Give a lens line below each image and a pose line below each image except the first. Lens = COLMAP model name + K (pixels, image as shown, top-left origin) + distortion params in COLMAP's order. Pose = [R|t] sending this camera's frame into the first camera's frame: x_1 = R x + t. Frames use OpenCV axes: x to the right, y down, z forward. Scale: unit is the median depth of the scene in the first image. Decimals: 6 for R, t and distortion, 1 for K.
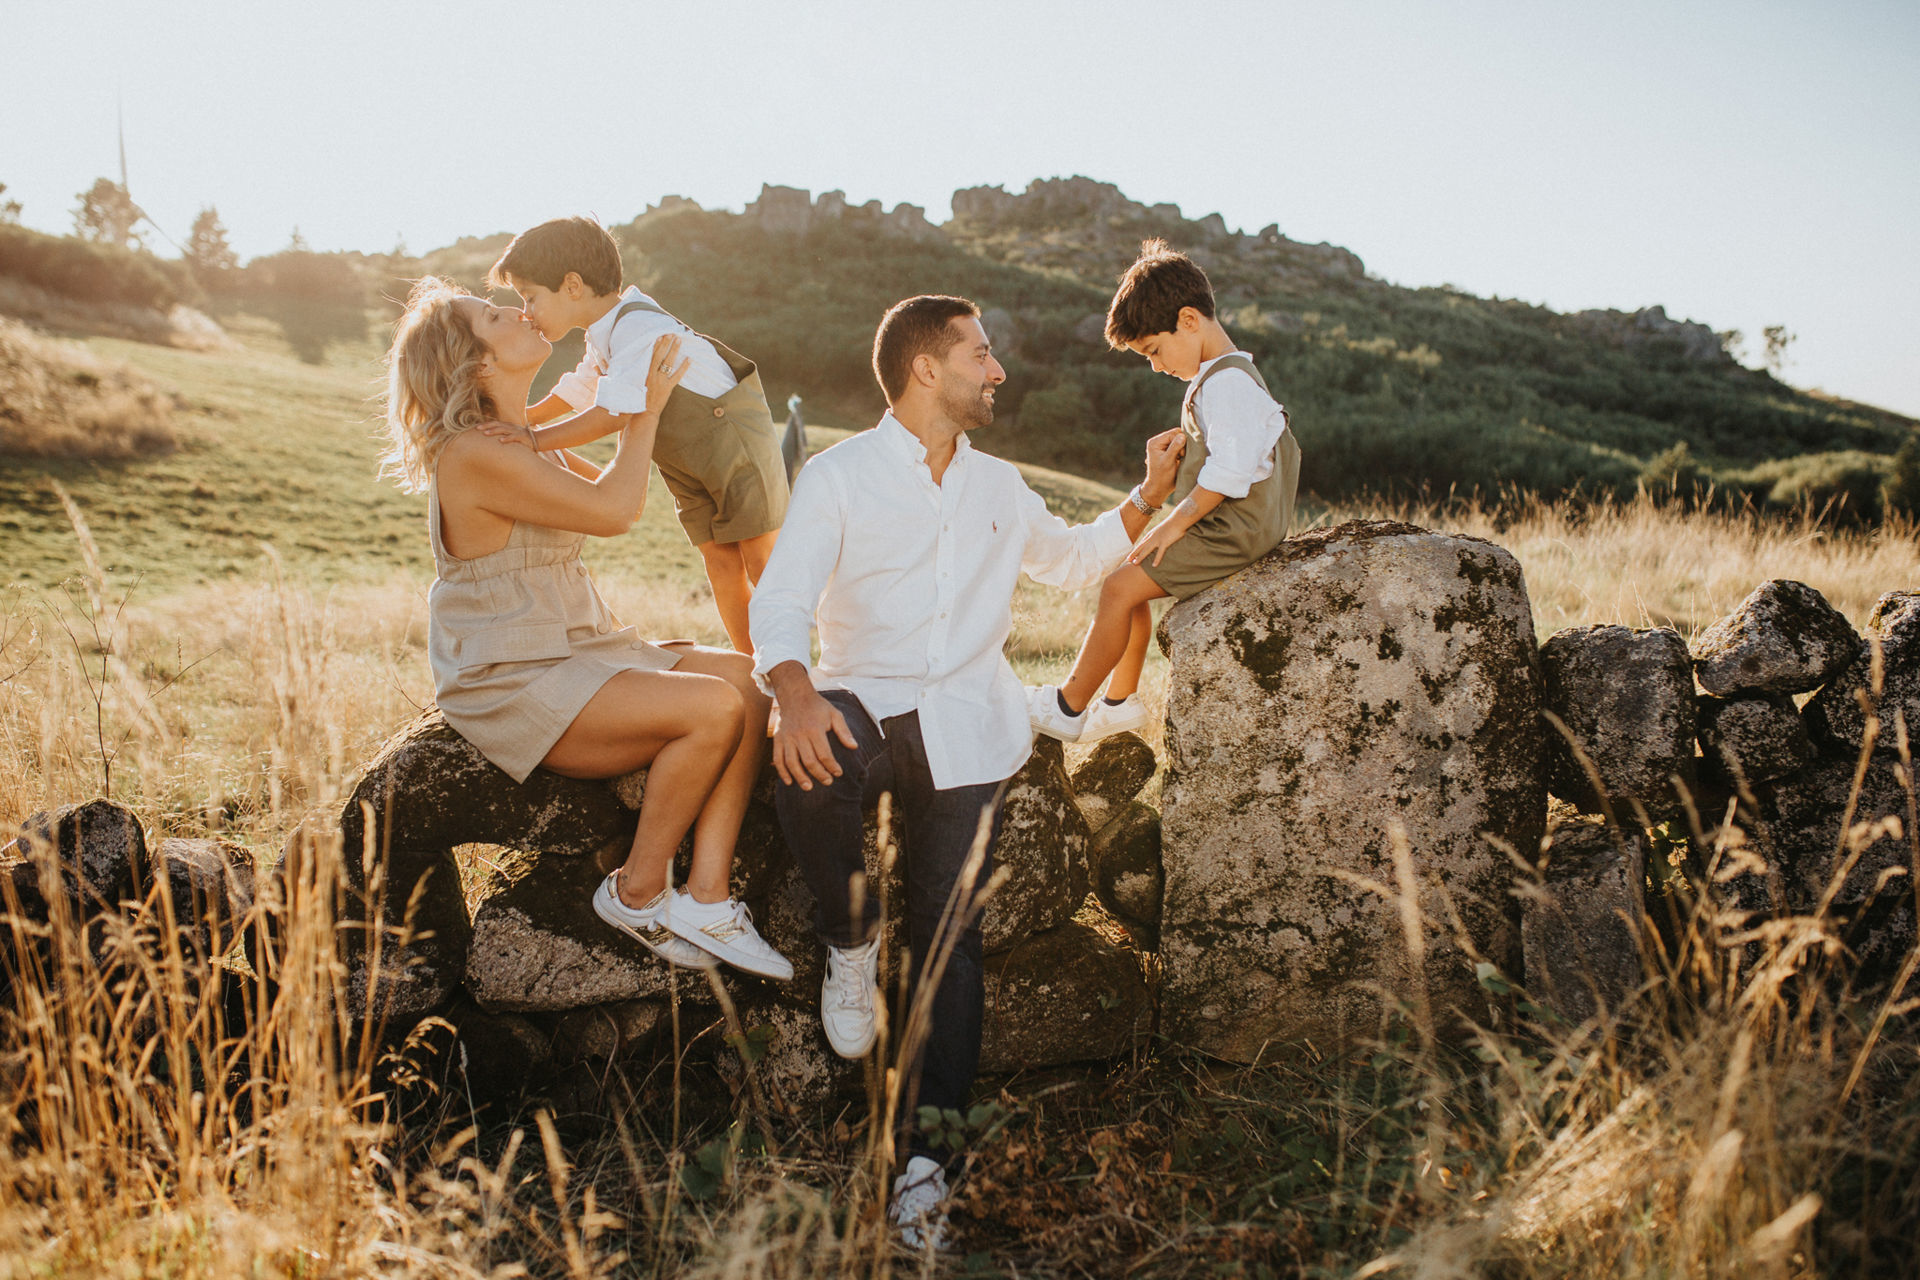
lens RADIAL K [[1864.6, 0, 978.2], [0, 1864.6, 670.9], [0, 0, 1]] dist [-0.063378, 0.082519]
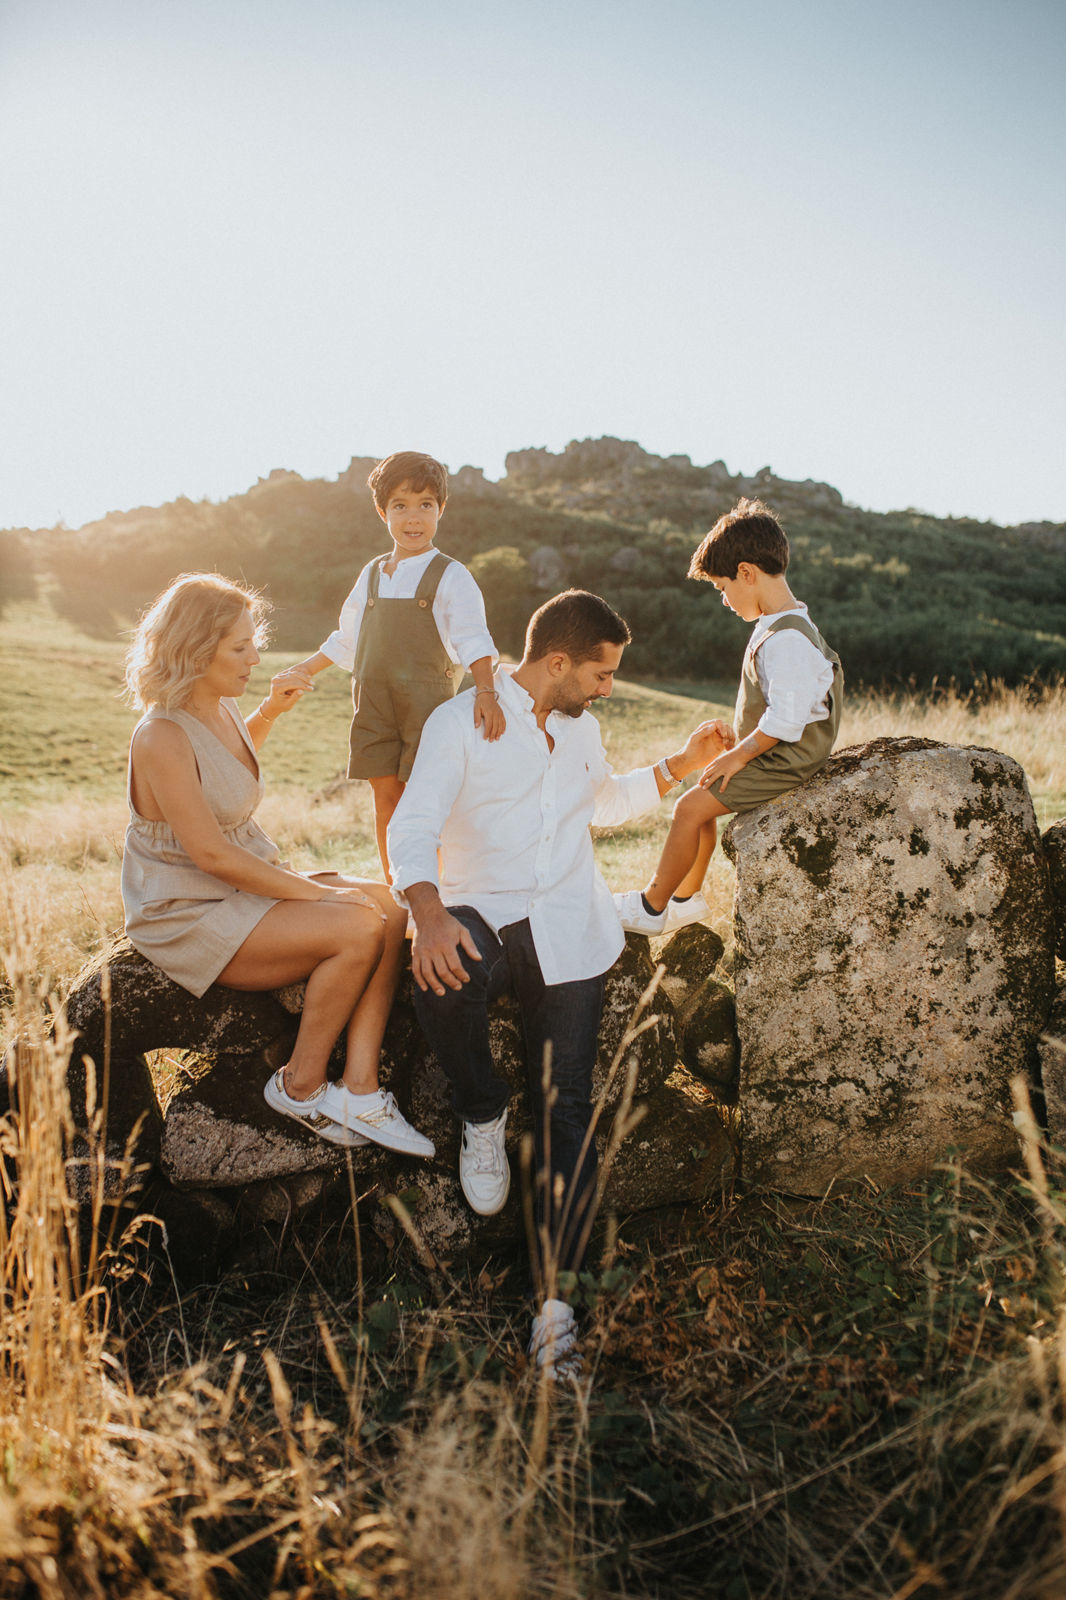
lens RADIAL K [[1519.9, 0, 538.2], [0, 1519.9, 805.8], [0, 0, 1]] dist [-0.064063, 0.086741]
pose [[0.998647, -0.051877, -0.003721, -0.017599], [0.051776, 0.998387, -0.023293, -0.026831], [0.004923, 0.023069, 0.999722, 0.023905]]
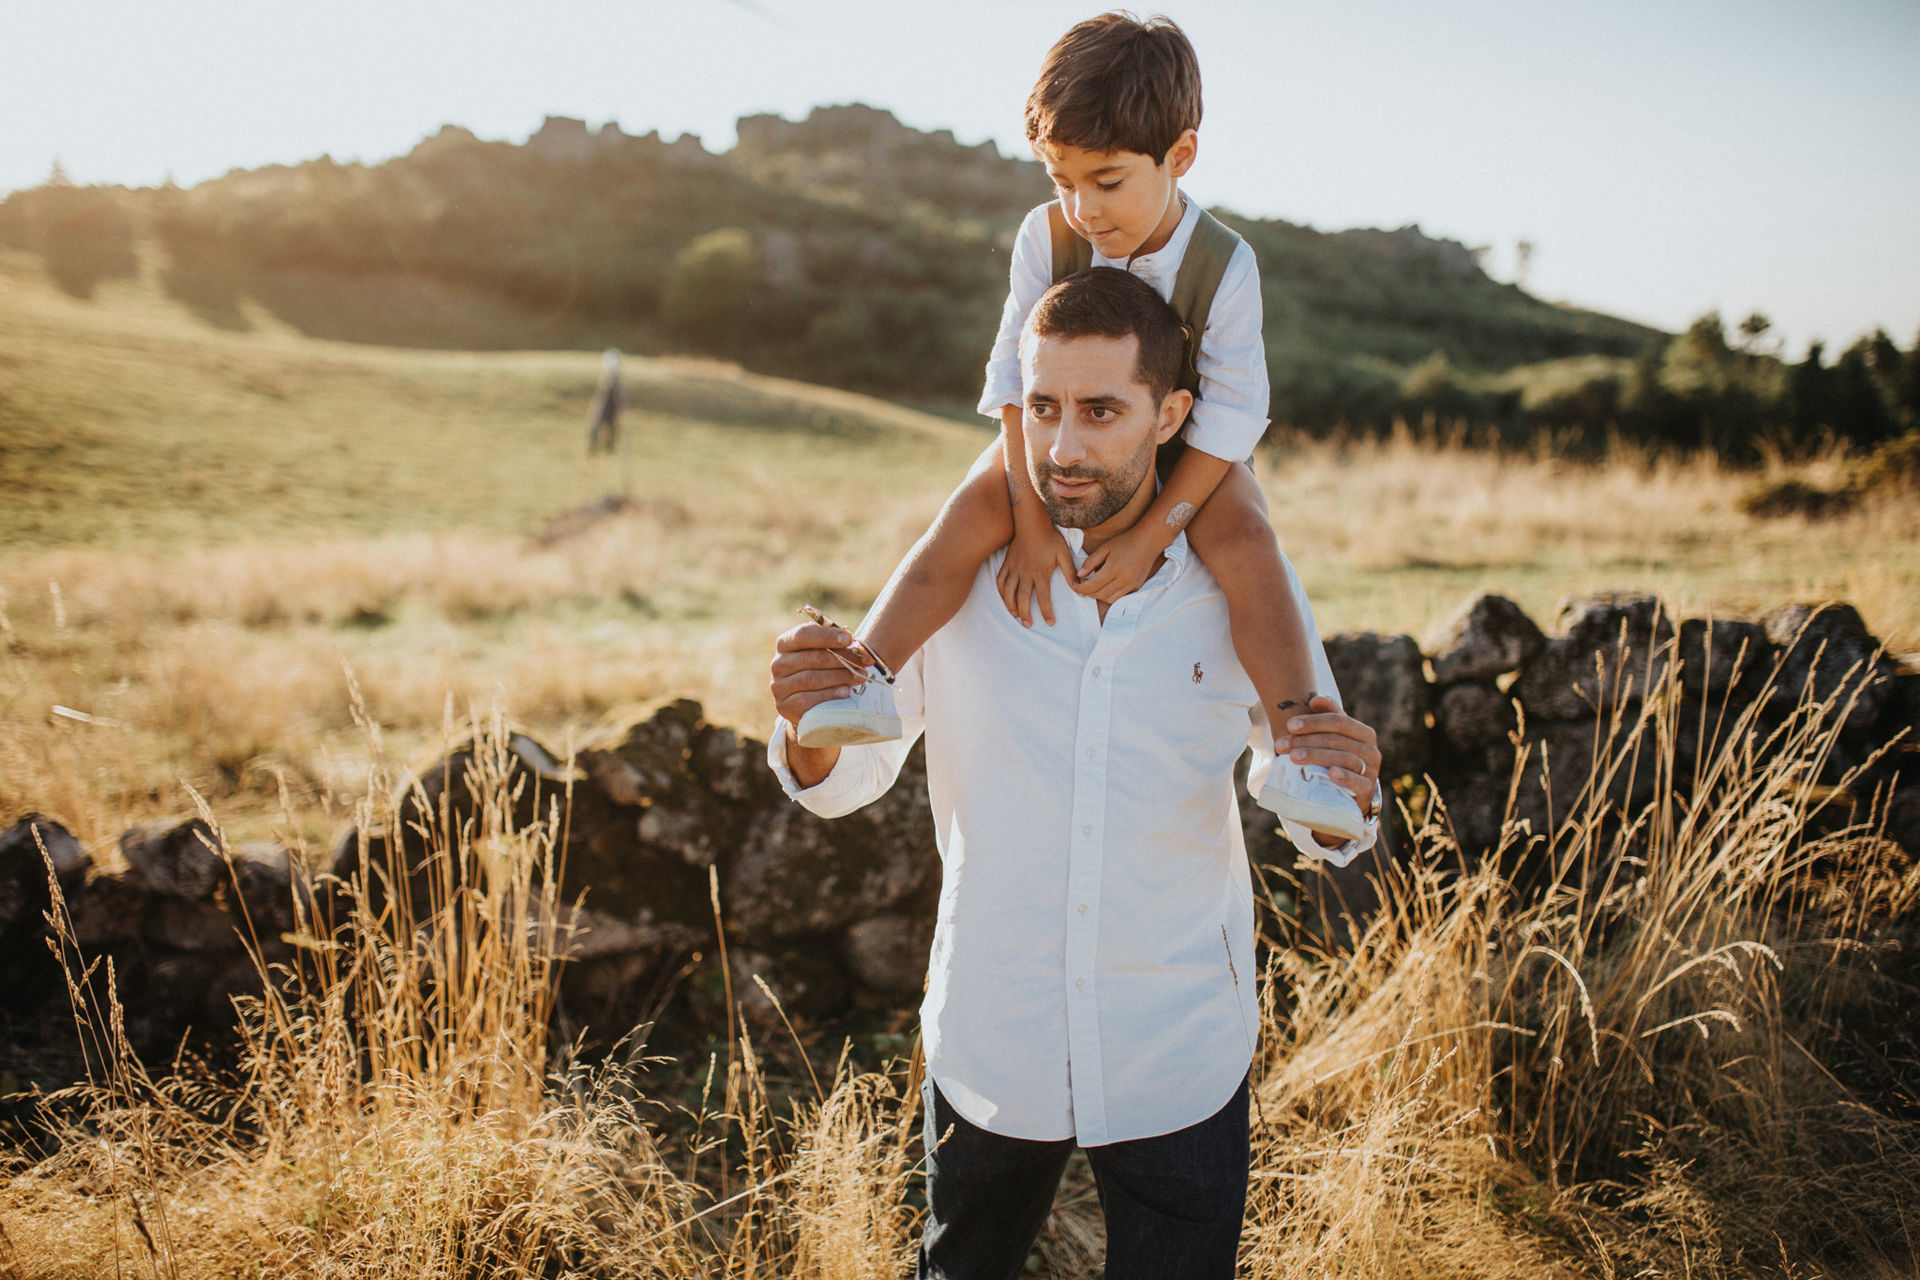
lens RADIAL K [[1835.0, 0, 953.6], [0, 1835.0, 637.5], [0, 0, 1]] dist [-0.063542, 0.083265]
pose [[0.994497, -0.035161, 0.098690, -0.075630], [0.032350, 0.999028, 0.029949, -0.067423], [-0.099647, -0.026592, 0.994667, -0.260704]]
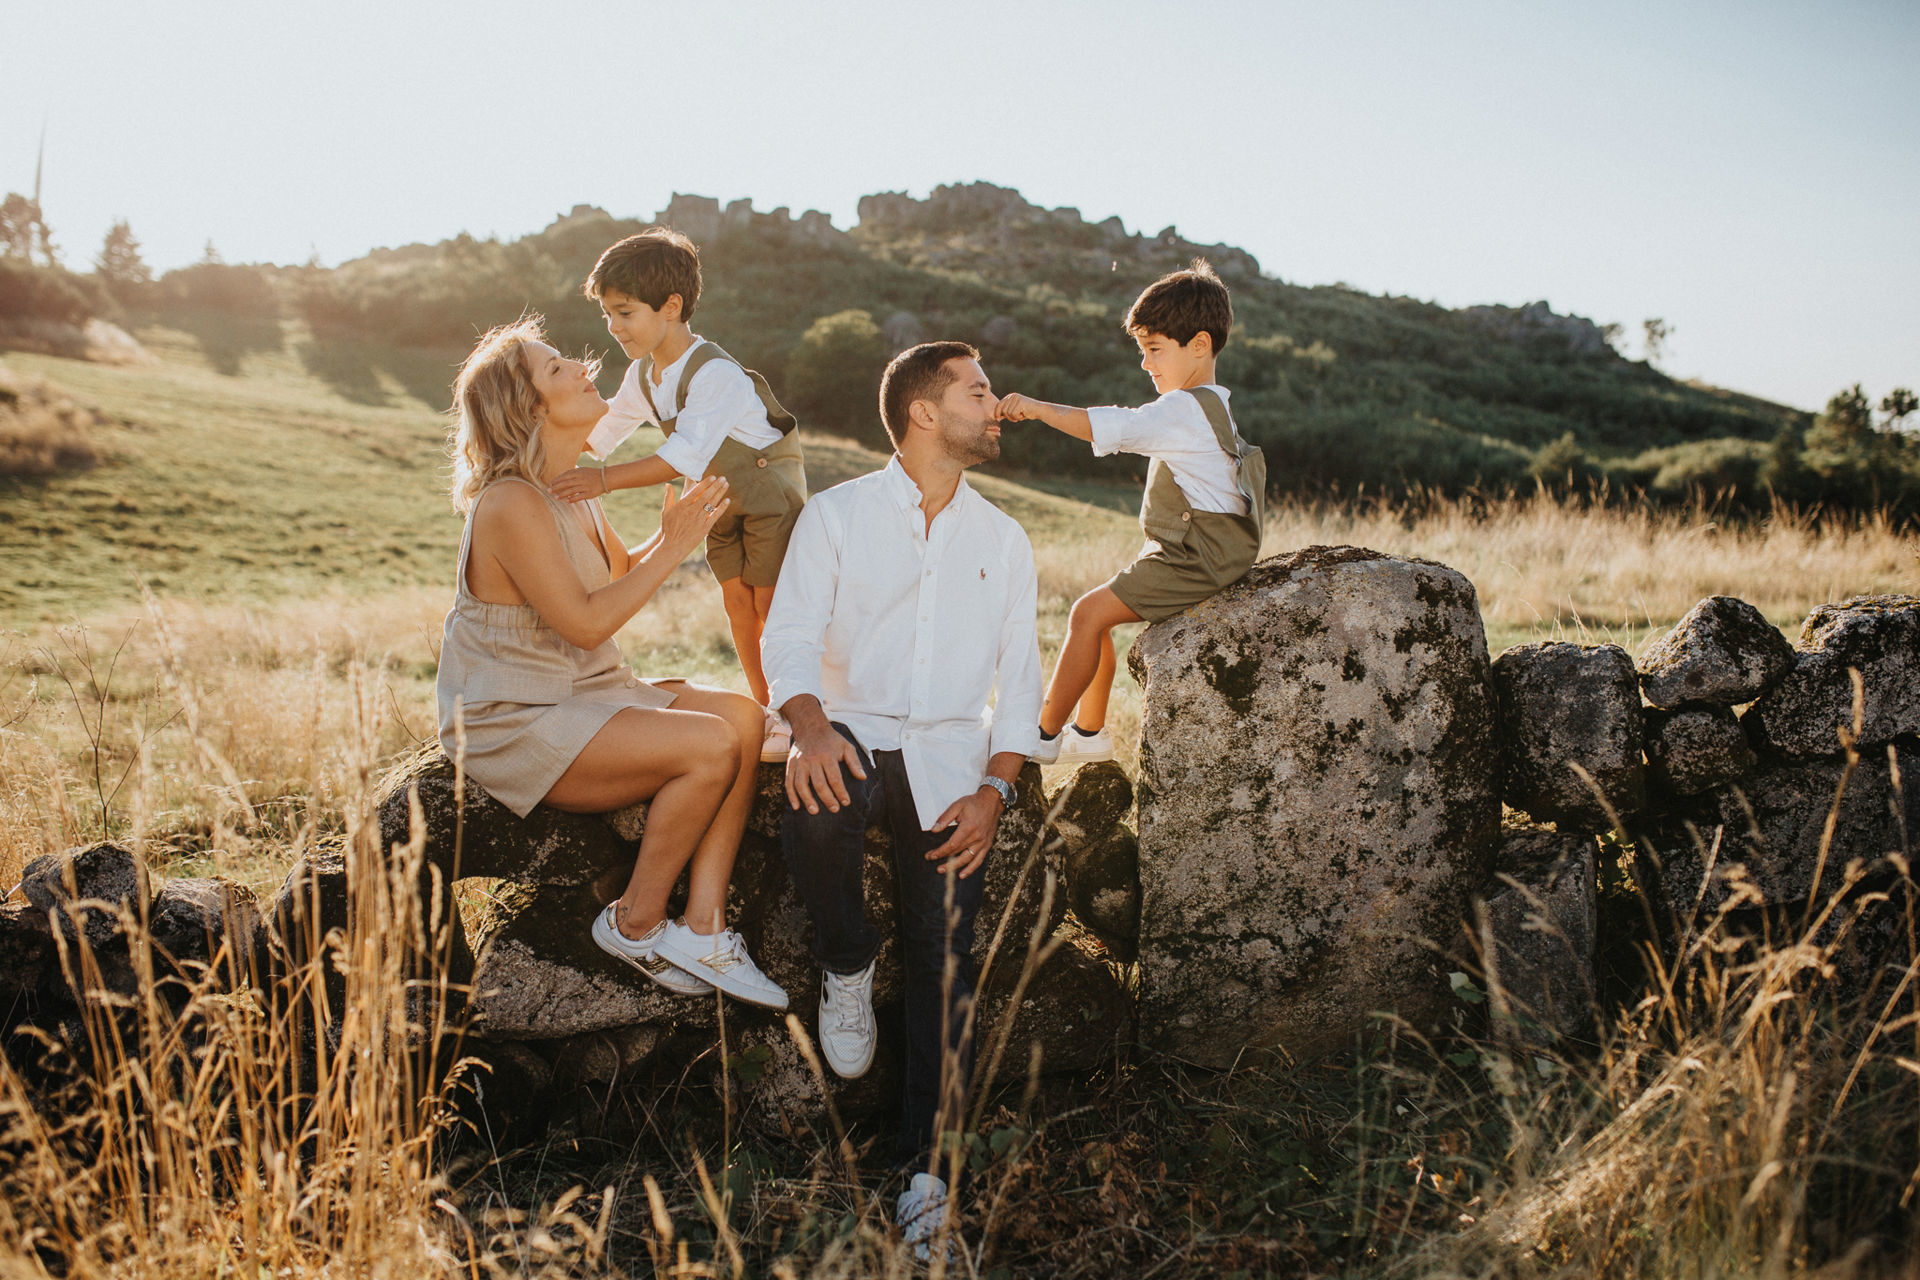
lens RADIAL K [[1823.9, 0, 956.9], [0, 1823.9, 654.8], [0, 0, 1]] dist [-0.064063, 0.086741]
pose [[0.999148, -0.019301, 0.036468, -0.037654], [0.019499, 0.999797, -0.005088, -0.019194], [-0.036362, 0.005795, 0.999322, -0.014244]]
